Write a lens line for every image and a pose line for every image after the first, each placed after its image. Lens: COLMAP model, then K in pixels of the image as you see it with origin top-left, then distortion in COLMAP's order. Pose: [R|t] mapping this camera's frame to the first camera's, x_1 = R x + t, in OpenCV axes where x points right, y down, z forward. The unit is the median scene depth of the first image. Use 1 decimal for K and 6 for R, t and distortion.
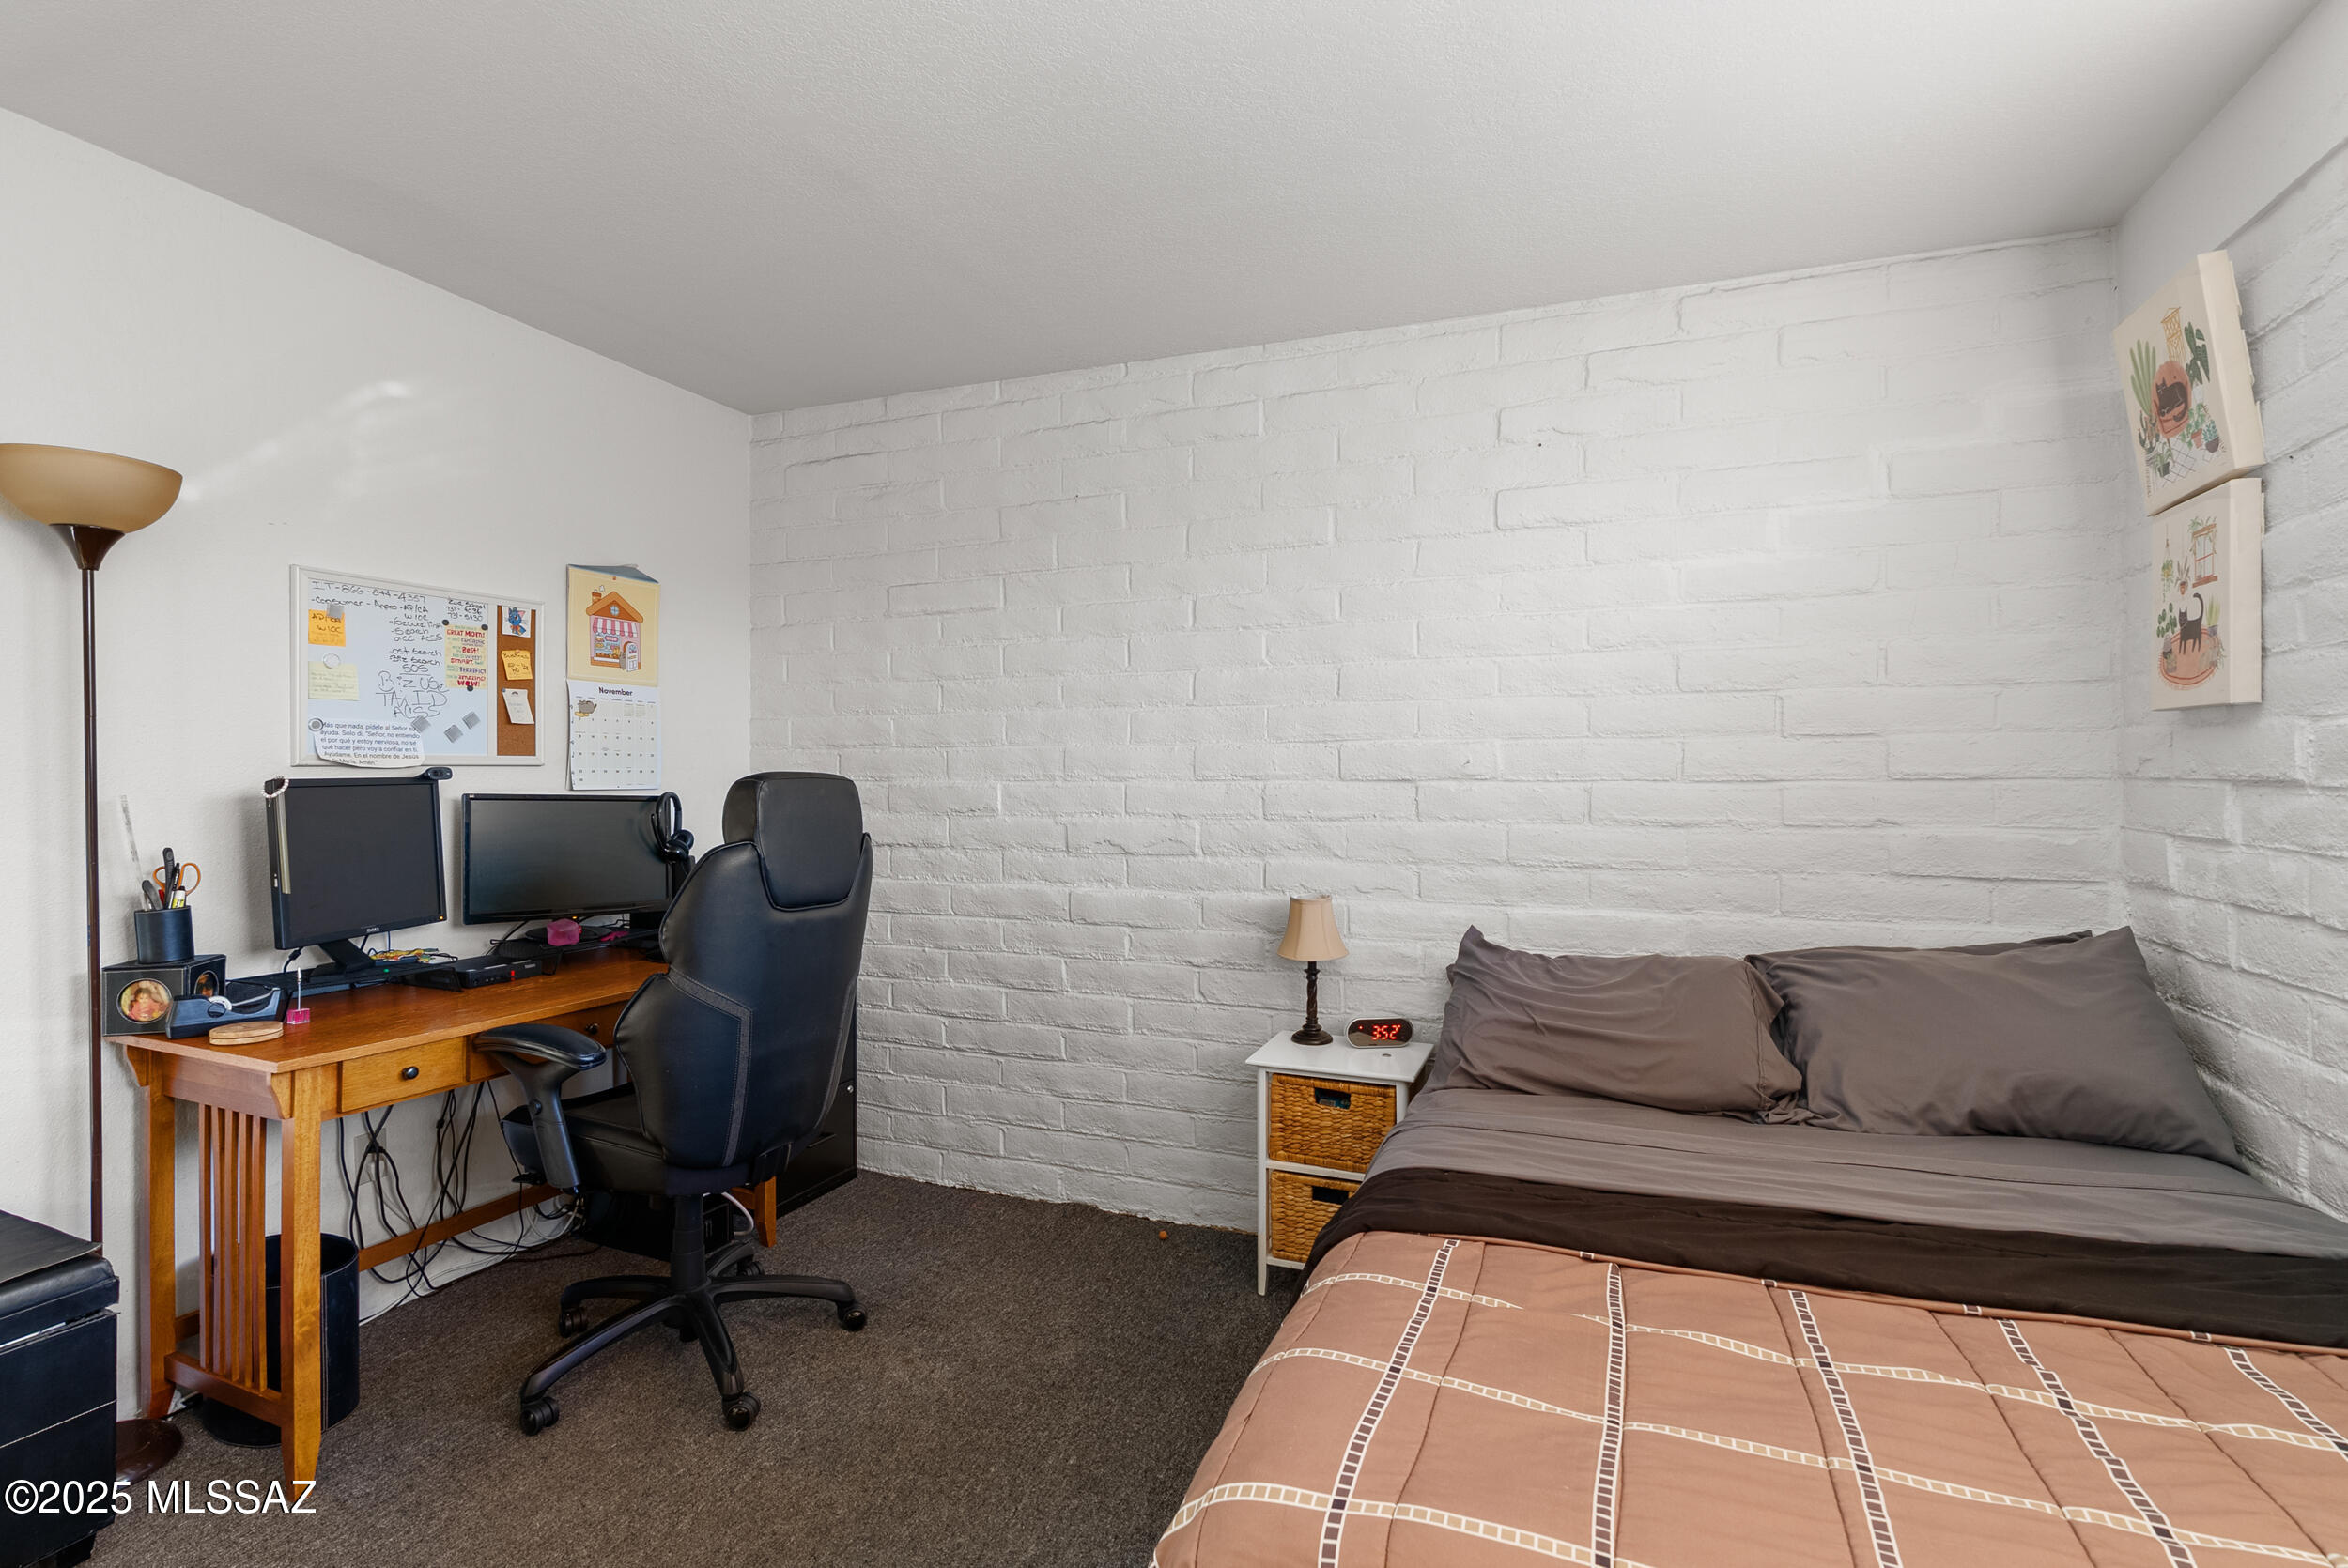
lens RADIAL K [[1099.6, 0, 1174.0], [0, 1099.6, 784.0], [0, 0, 1]] dist [0.001551, 0.000220]
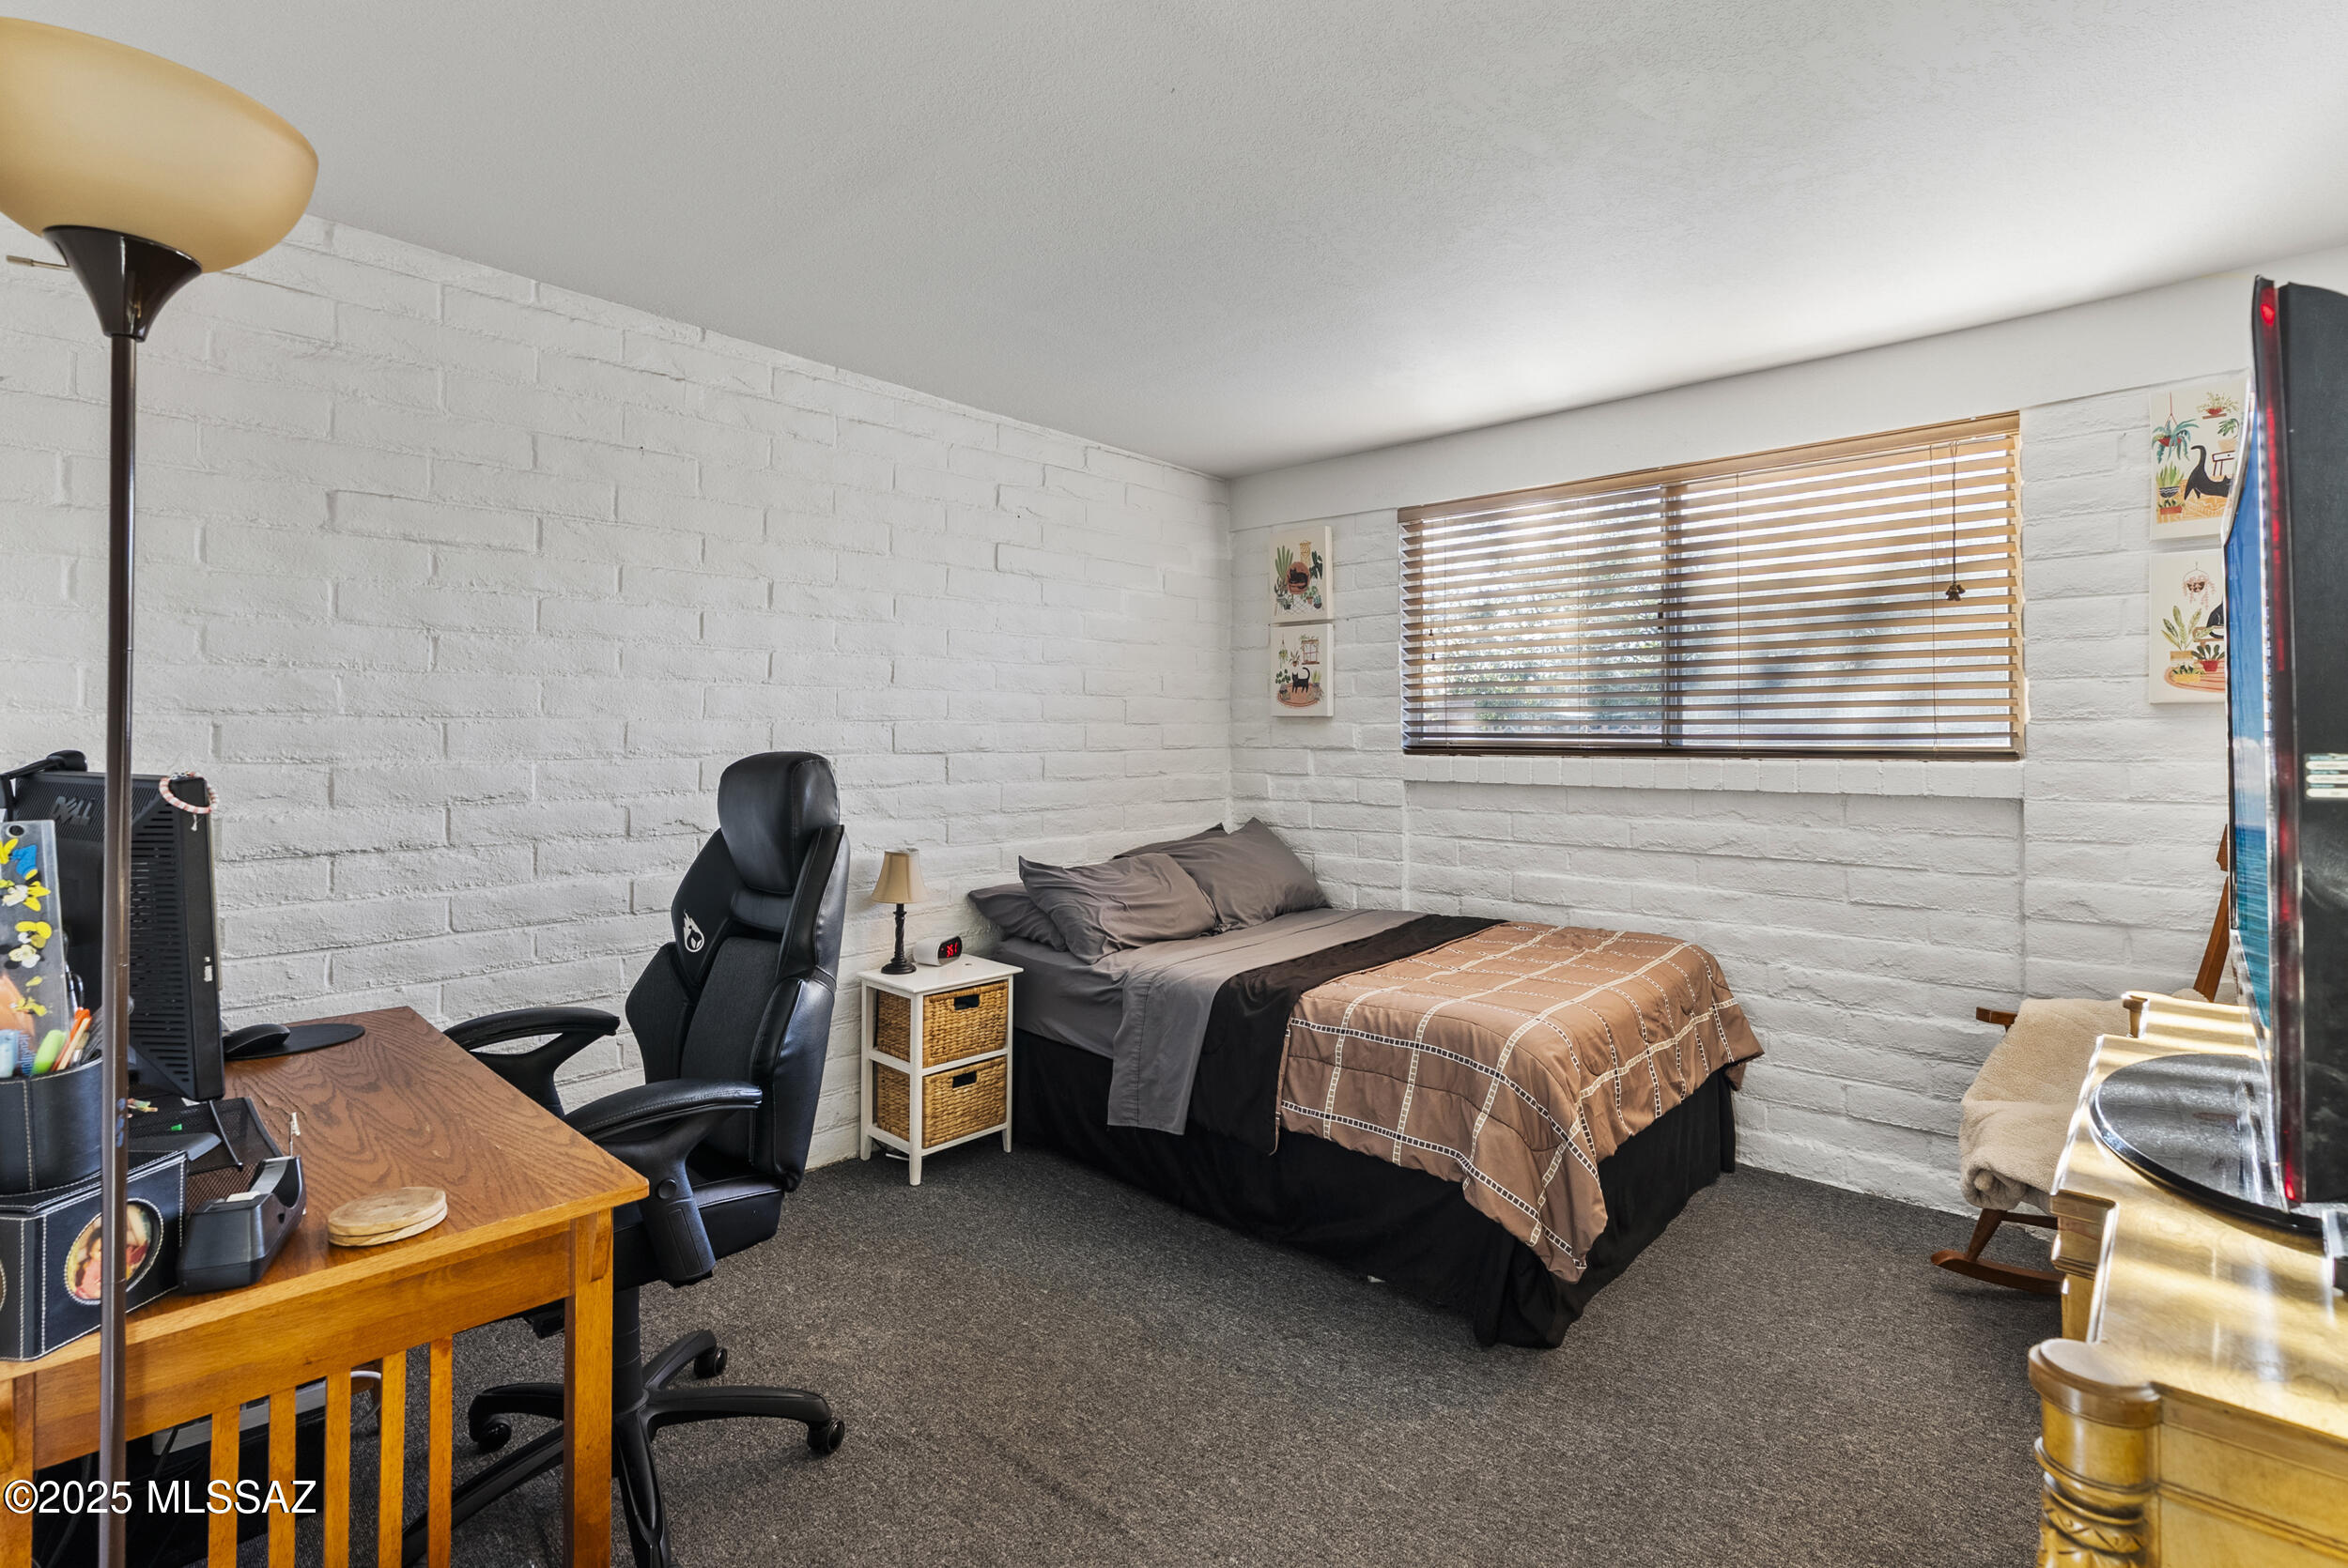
lens RADIAL K [[1074.6, 0, 1169.7], [0, 1074.6, 763.3], [0, 0, 1]] dist [-0.000459, 0.000481]
pose [[0.365479, -0.021411, 0.930573, -0.897679], [0.012216, 0.999760, 0.018205, -0.011425], [-0.930740, 0.004715, 0.365652, 0.313519]]
